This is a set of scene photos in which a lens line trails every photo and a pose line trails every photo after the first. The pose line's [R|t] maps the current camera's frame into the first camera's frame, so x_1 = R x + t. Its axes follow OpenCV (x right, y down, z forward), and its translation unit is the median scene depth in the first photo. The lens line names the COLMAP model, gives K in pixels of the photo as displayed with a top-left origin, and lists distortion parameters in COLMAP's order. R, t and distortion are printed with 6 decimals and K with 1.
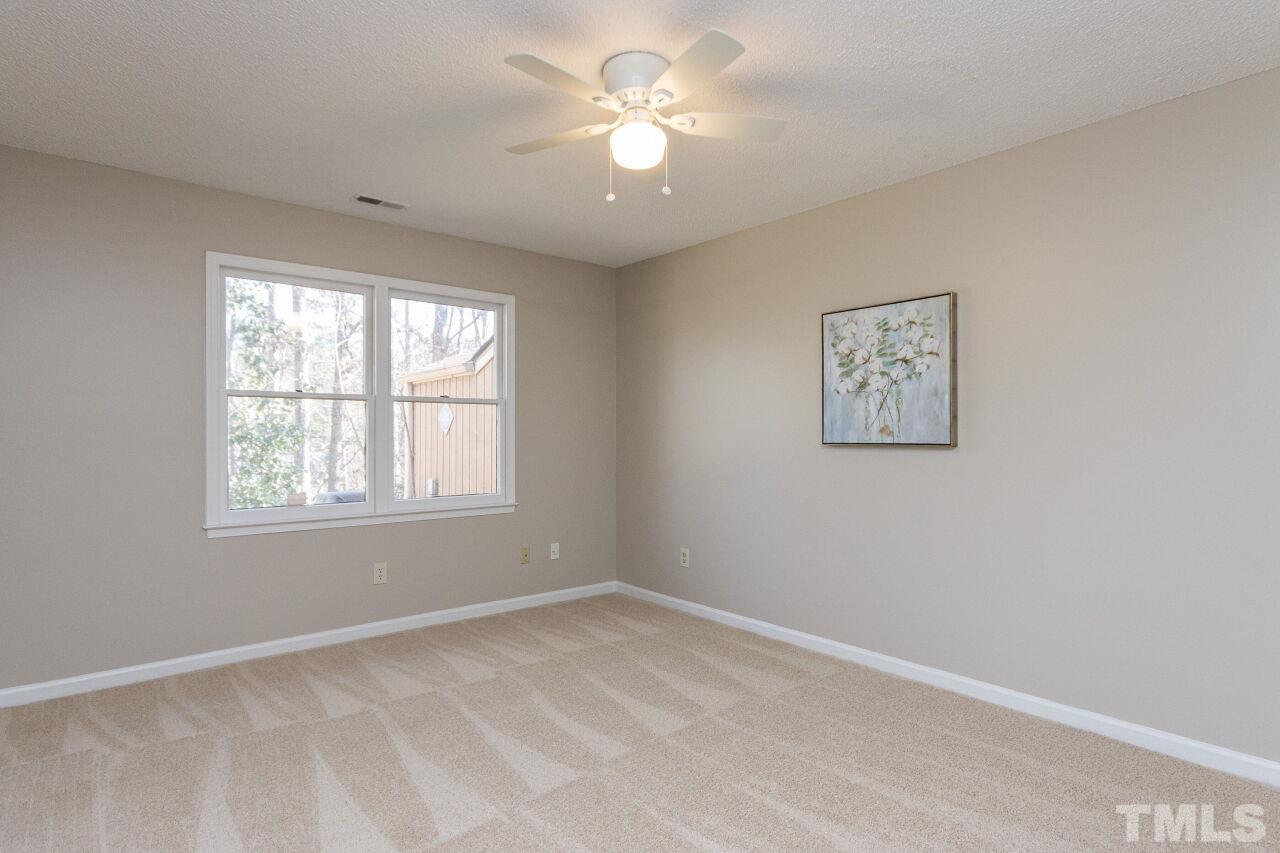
lens RADIAL K [[669.6, 0, 634.1], [0, 669.6, 432.5], [0, 0, 1]] dist [0.002065, 0.000191]
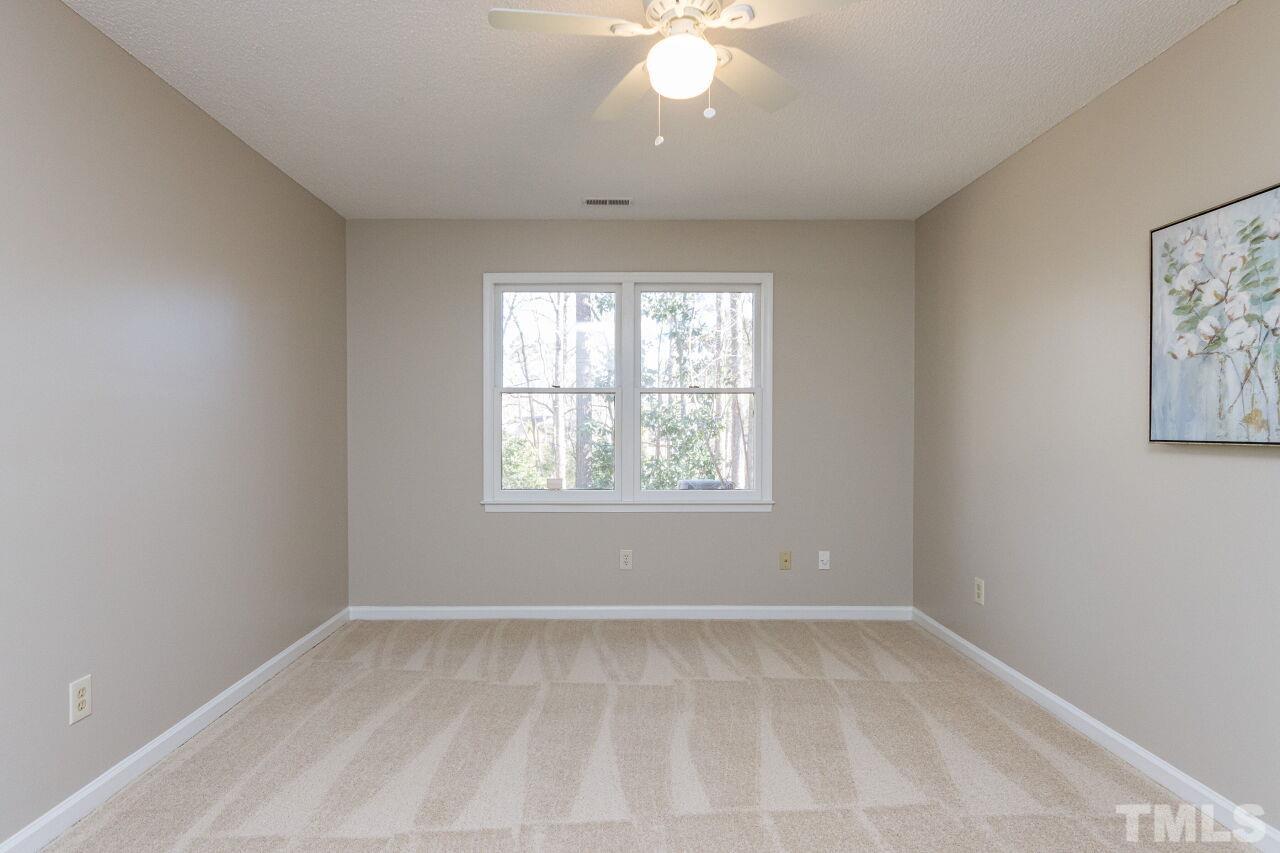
lens RADIAL K [[669.6, 0, 634.1], [0, 669.6, 432.5], [0, 0, 1]] dist [0.002065, 0.000191]
pose [[0.773211, 0.007002, -0.634110, 0.317425], [0.000836, 0.999927, 0.012060, 0.000681], [0.634148, -0.009855, 0.773149, 0.227177]]
